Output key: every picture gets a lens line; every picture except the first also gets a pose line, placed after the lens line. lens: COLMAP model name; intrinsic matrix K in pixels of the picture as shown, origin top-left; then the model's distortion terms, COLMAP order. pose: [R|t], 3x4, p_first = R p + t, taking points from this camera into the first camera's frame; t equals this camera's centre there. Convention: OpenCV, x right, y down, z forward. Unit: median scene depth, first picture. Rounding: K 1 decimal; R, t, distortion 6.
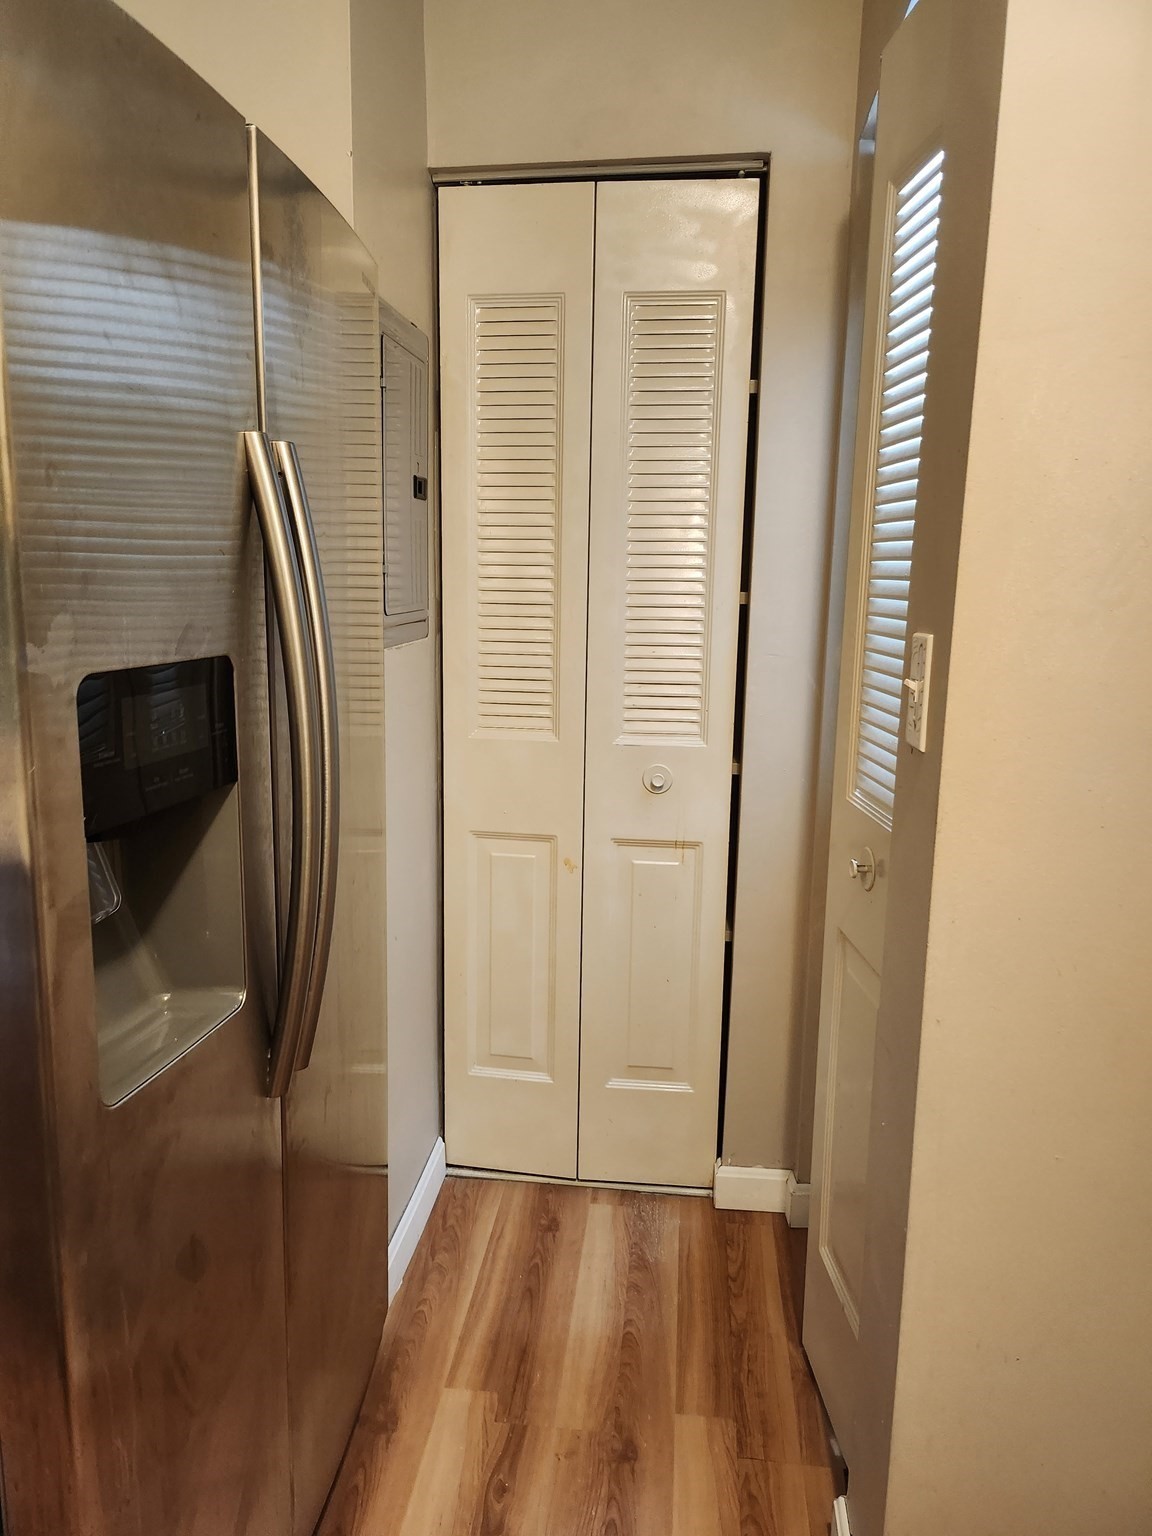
lens RADIAL K [[1080.2, 0, 560.0], [0, 1080.2, 766.9], [0, 0, 1]] dist [0.060587, -0.067583]
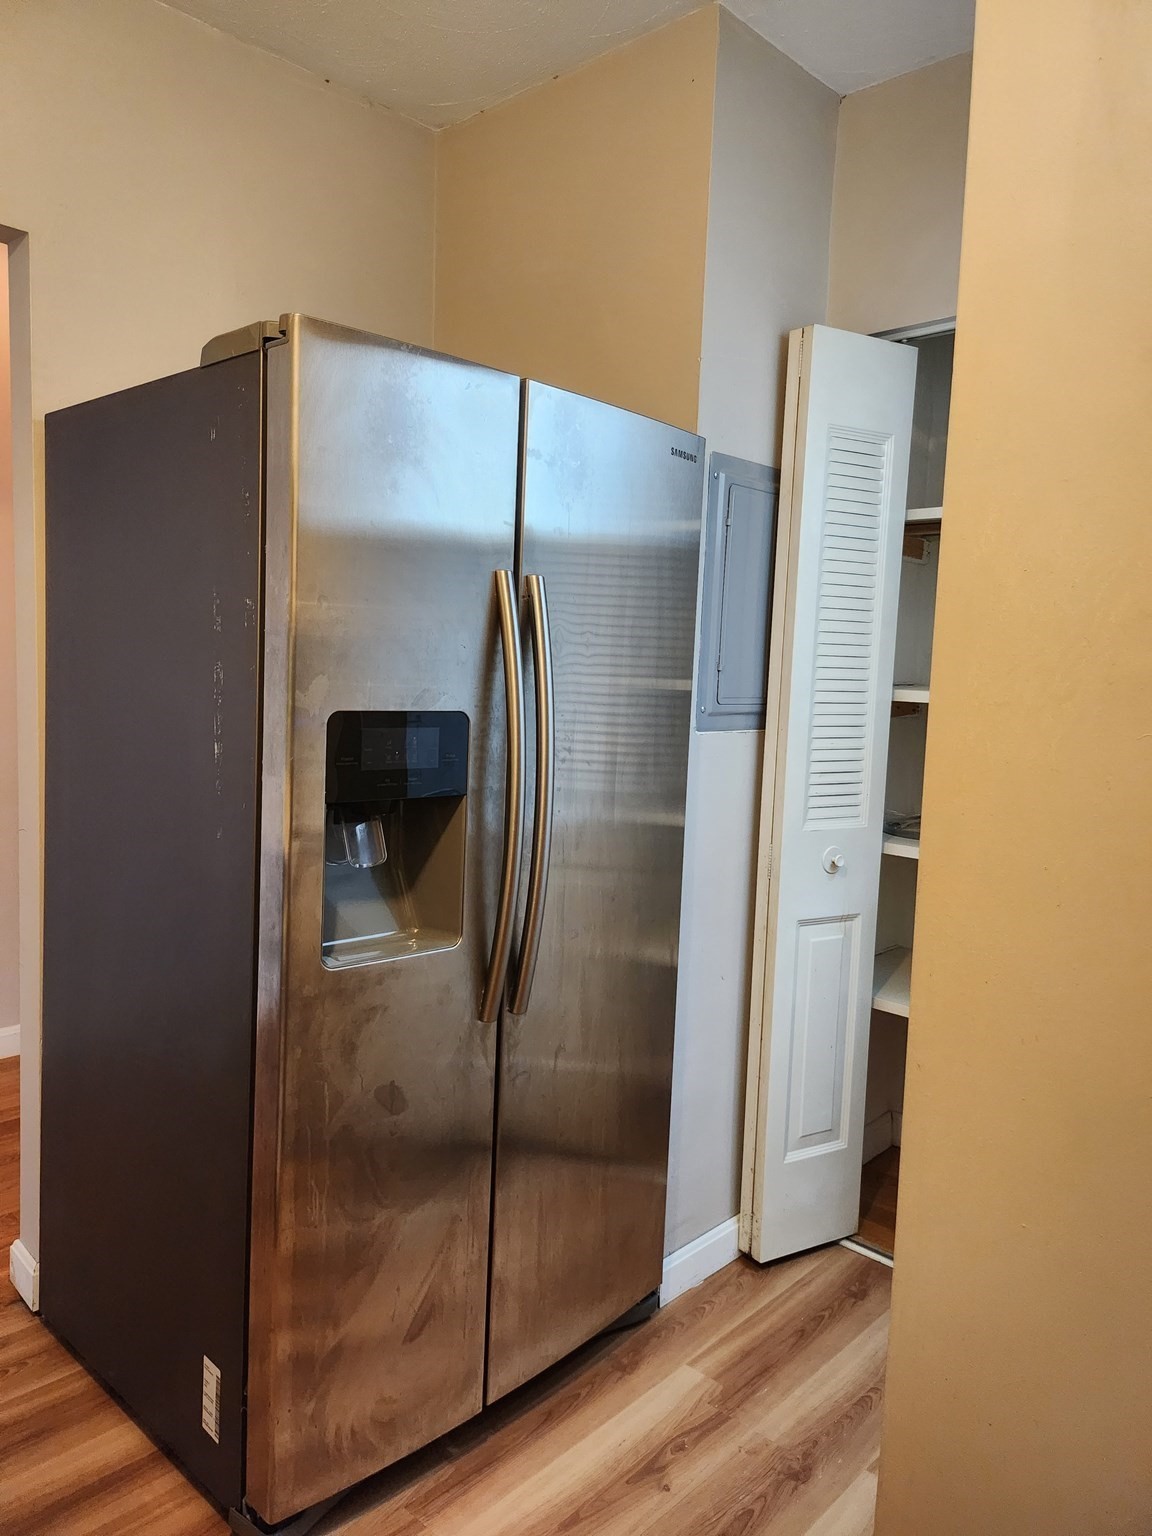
lens RADIAL K [[1080.2, 0, 561.5], [0, 1080.2, 771.7], [0, 0, 1]] dist [0.060587, -0.067583]
pose [[0.809205, 0.073867, -0.582864, 0.423491], [-0.132814, 0.989383, -0.059004, 0.031687], [0.572318, 0.125159, 0.810424, -0.095020]]
